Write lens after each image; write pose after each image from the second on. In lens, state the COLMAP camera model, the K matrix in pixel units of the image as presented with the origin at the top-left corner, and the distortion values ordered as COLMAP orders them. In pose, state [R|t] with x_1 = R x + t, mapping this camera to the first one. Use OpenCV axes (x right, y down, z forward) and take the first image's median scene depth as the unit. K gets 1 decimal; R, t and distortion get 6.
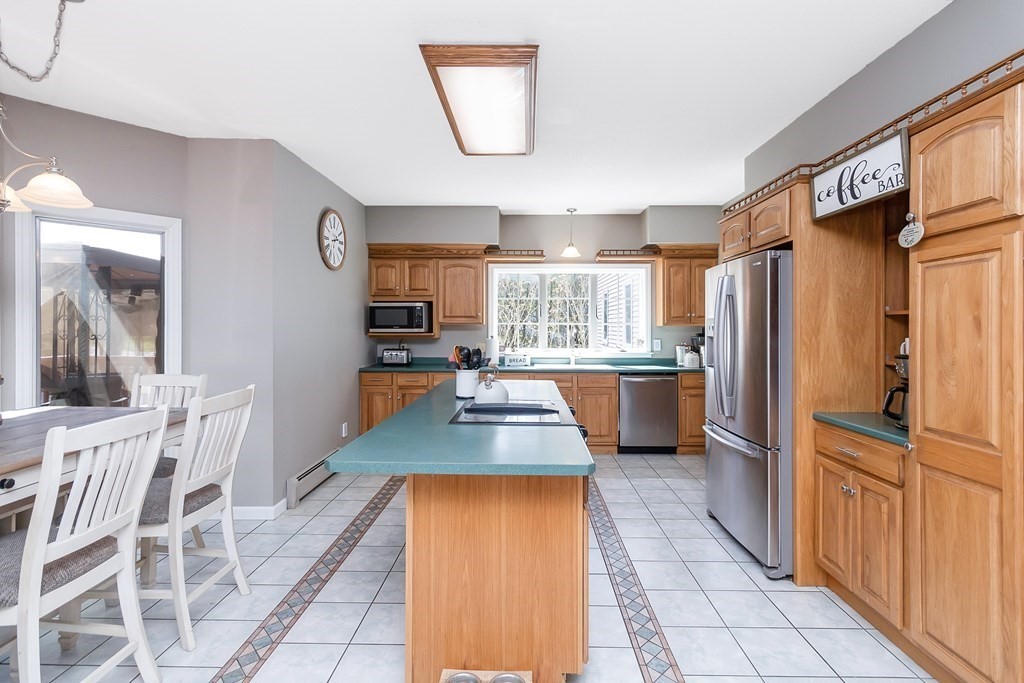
lens RADIAL K [[470.0, 0, 535.0], [0, 470.0, 326.1], [0, 0, 1]] dist [-0.013101, 0.001394]
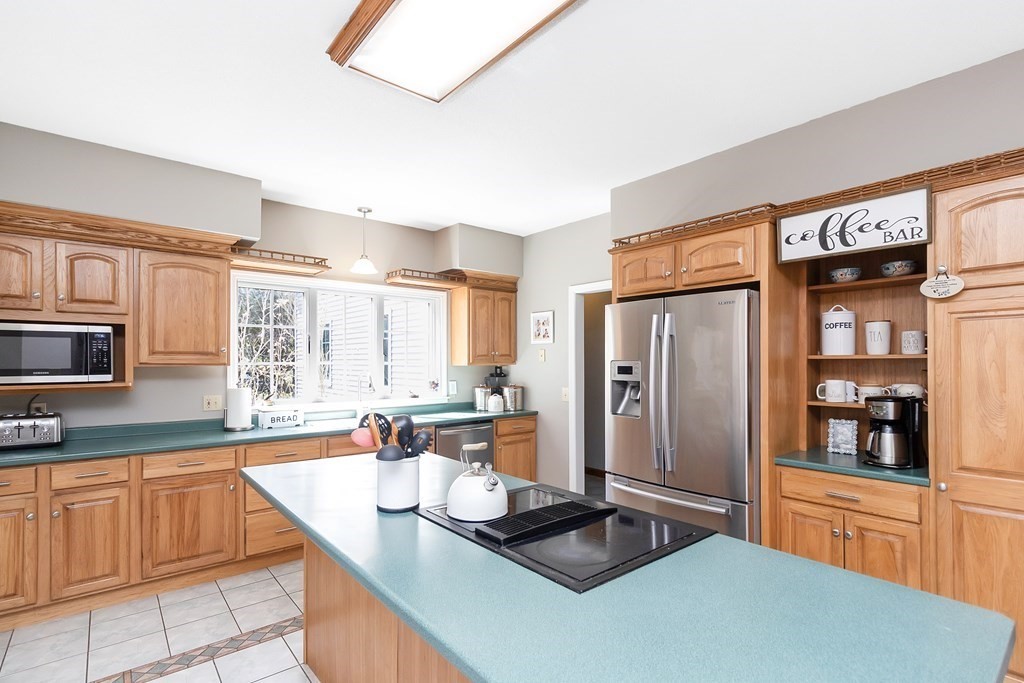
lens RADIAL K [[470.0, 0, 516.3], [0, 470.0, 361.3], [0, 0, 1]] dist [-0.013101, 0.001394]
pose [[0.767196, -0.002238, 0.641409, -0.222346], [0.001203, 0.999997, 0.002050, -0.010381], [-0.641412, -0.000801, 0.767196, 0.292350]]
